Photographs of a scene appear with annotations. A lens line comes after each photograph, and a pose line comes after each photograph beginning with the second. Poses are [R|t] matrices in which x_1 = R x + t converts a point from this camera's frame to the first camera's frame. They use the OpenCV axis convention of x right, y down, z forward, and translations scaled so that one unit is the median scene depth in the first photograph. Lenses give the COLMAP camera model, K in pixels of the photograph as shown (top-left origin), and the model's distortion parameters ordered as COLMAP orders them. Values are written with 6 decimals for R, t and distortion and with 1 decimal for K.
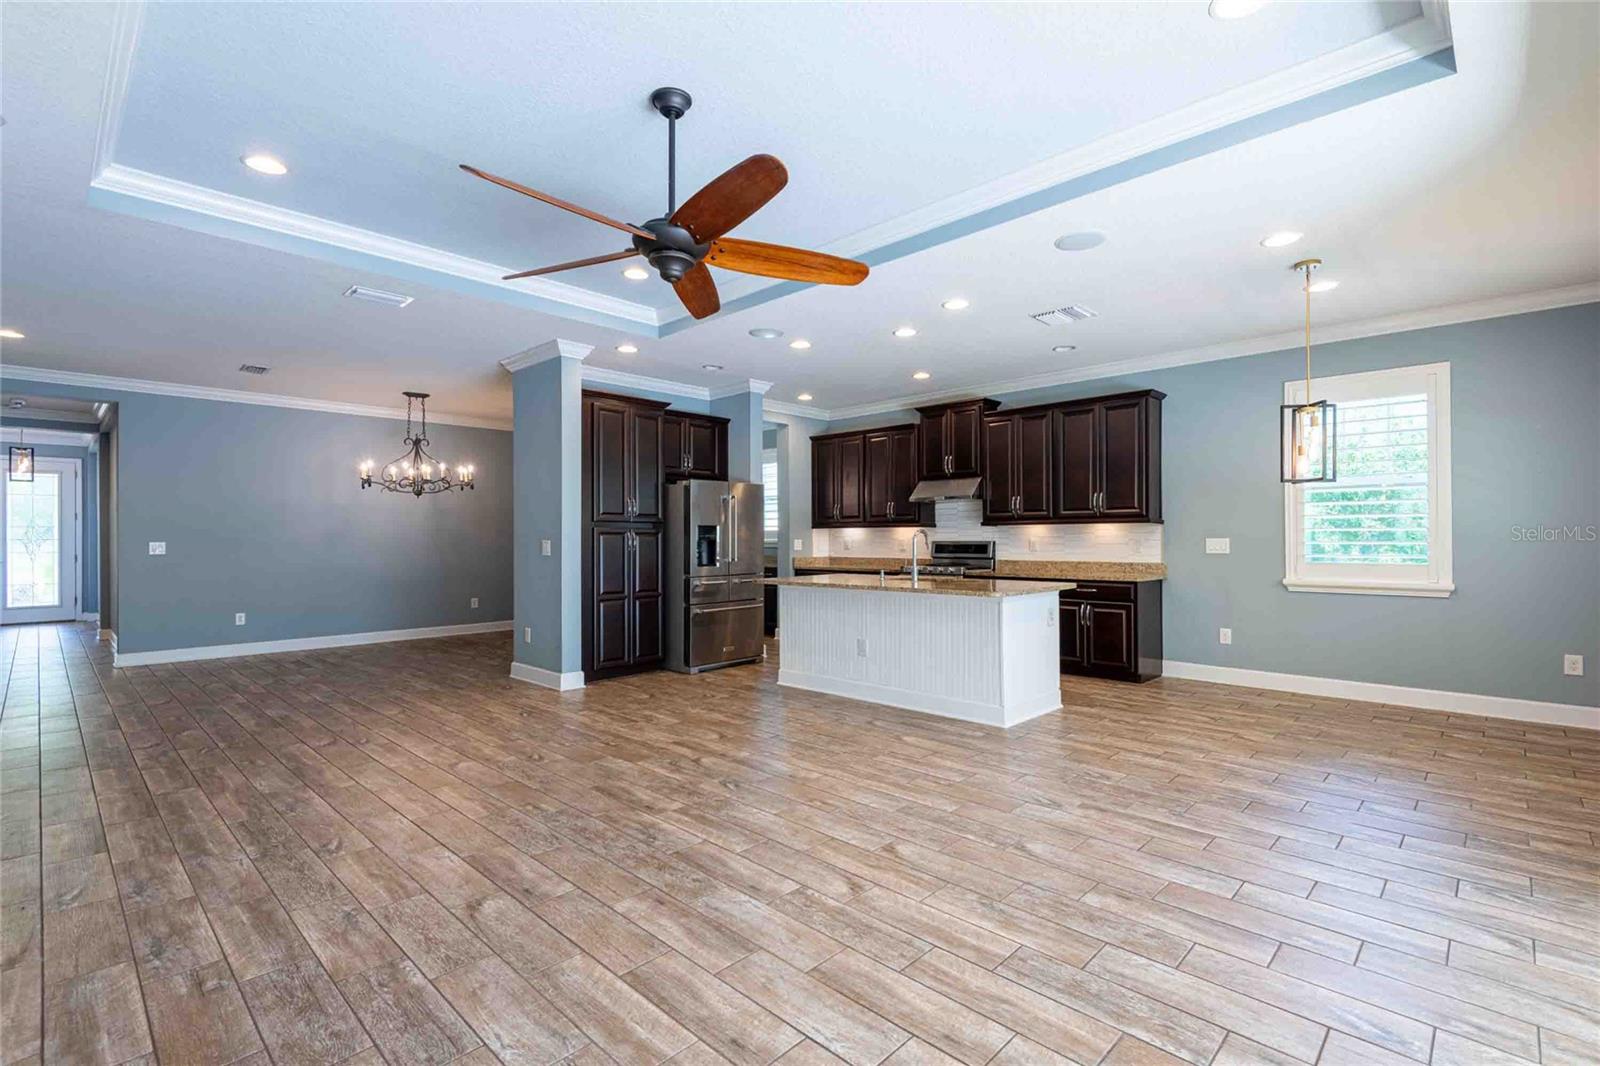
lens RADIAL K [[725.7, 0, 796.1], [0, 725.7, 534.9], [0, 0, 1]] dist [0.041666, -0.026626]
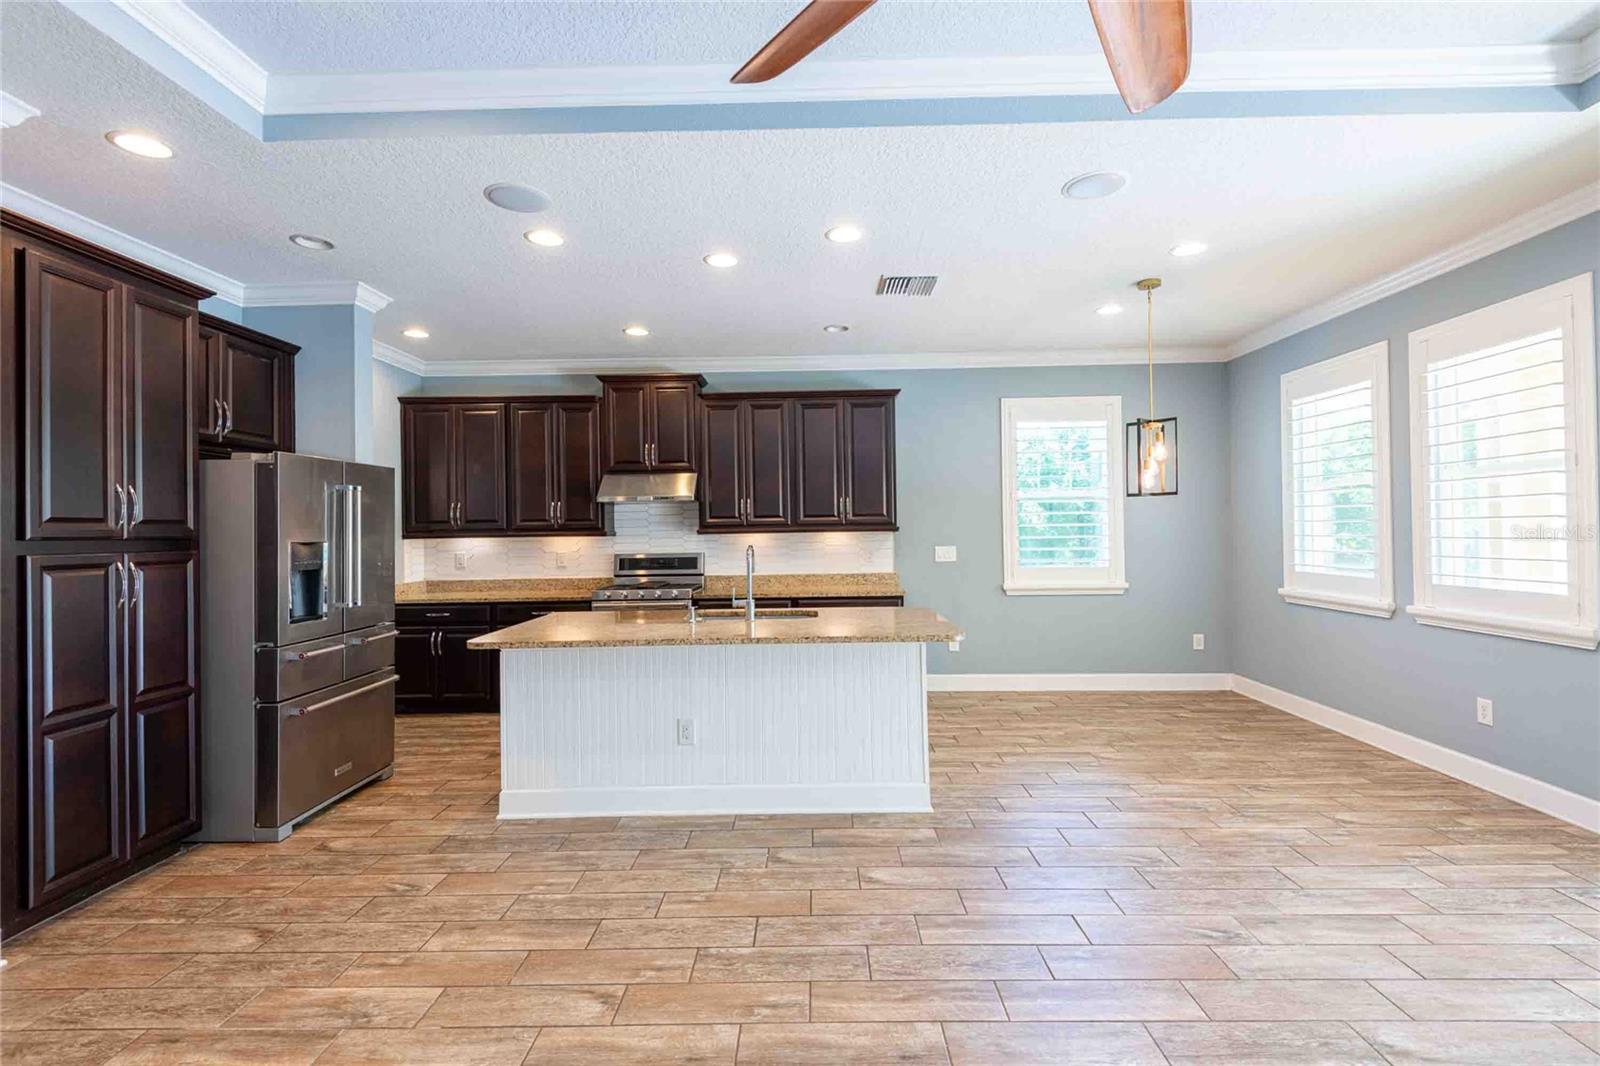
lens RADIAL K [[725.9, 0, 801.9], [0, 725.9, 523.9], [0, 0, 1]] dist [0.030029, -0.018274]
pose [[0.727106, -0.002226, 0.686522, -0.239902], [0.009350, 0.999934, -0.006660, -0.020503], [-0.686462, 0.011262, 0.727078, 0.400492]]
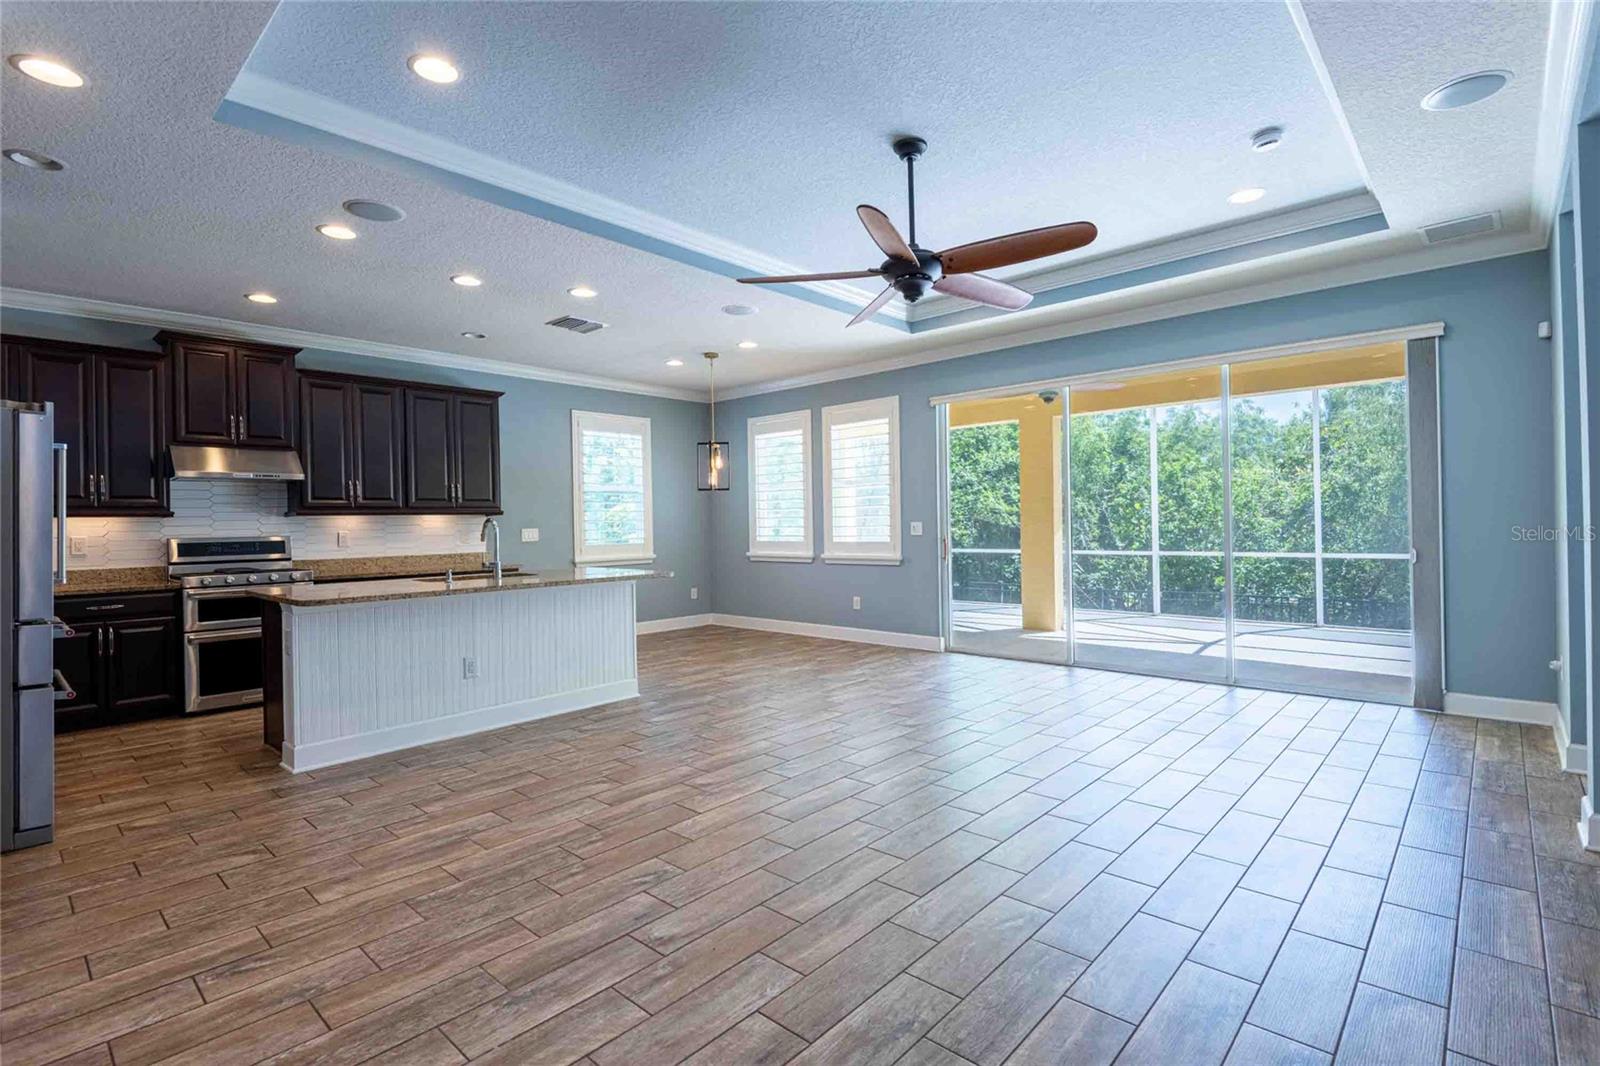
lens RADIAL K [[761.8, 0, 804.2], [0, 761.8, 528.2], [0, 0, 1]] dist [0.039197, -0.035941]
pose [[-0.034447, -0.003282, 0.999401, -0.658462], [0.012728, 0.999912, 0.003722, 0.004754], [-0.999325, 0.012849, -0.034402, 0.578835]]
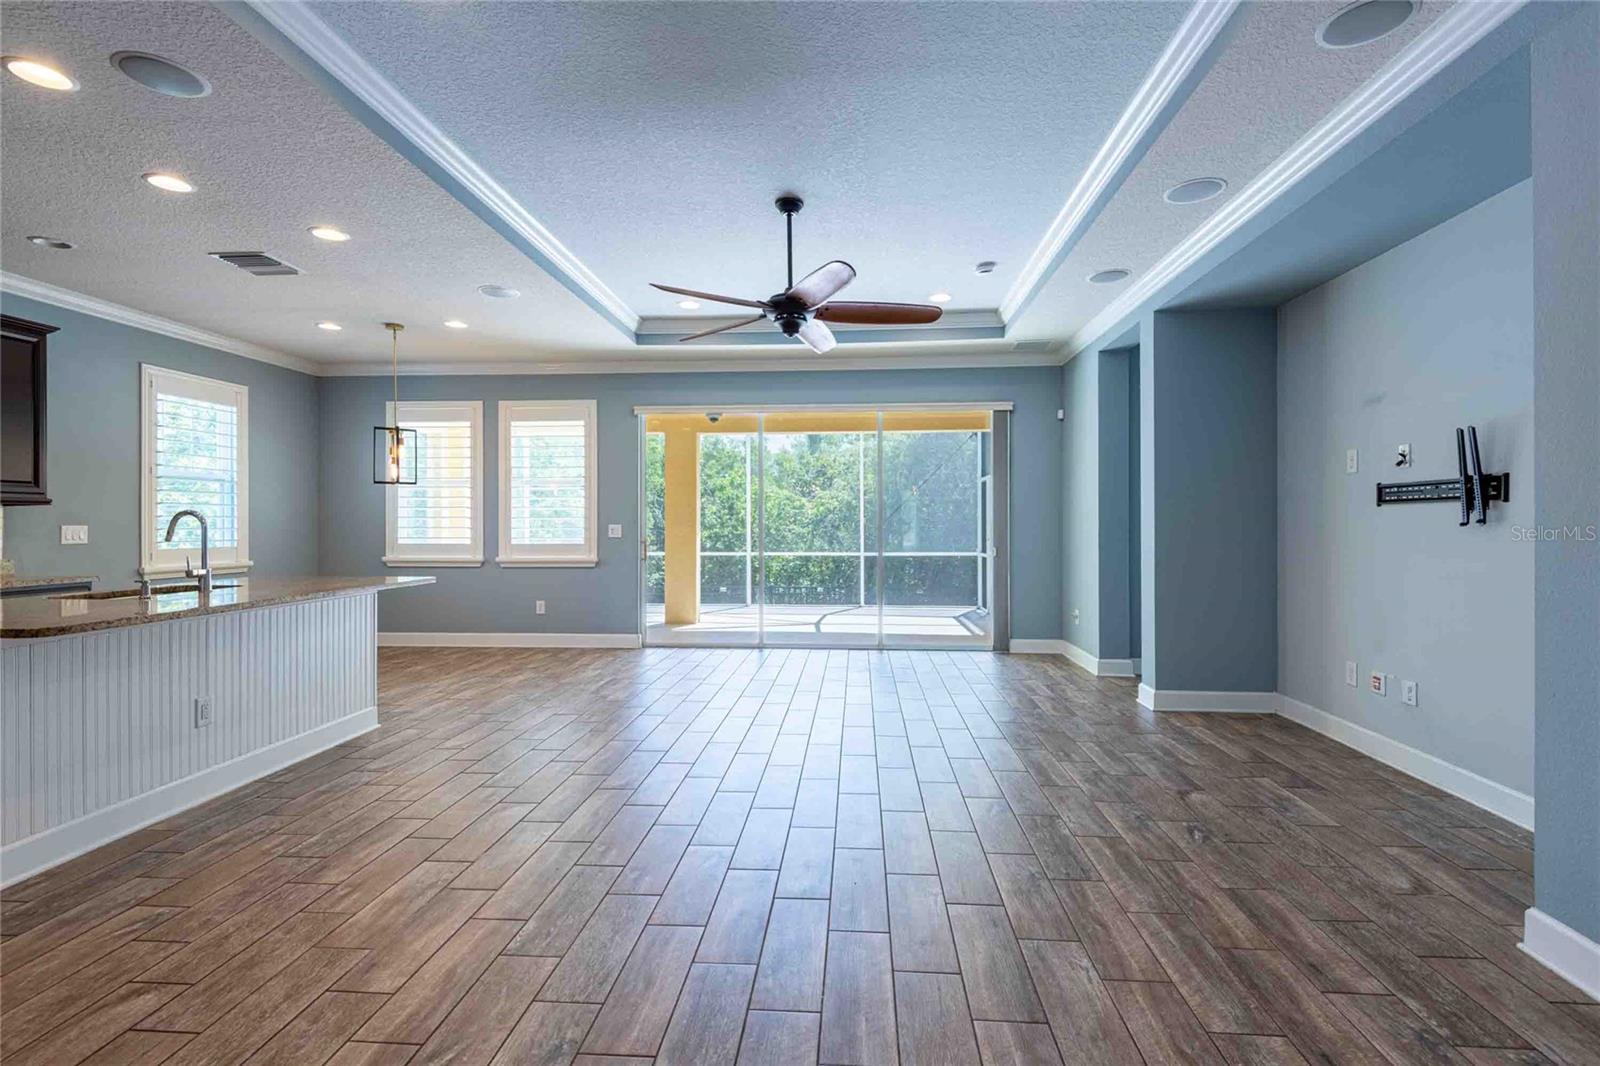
lens RADIAL K [[746.3, 0, 811.7], [0, 746.3, 527.3], [0, 0, 1]] dist [0.040547, -0.028435]
pose [[-0.650994, -0.000031, 0.759083, -0.598998], [-0.000759, 1.000000, -0.000609, 0.006539], [-0.759083, -0.000973, -0.650994, 0.893685]]
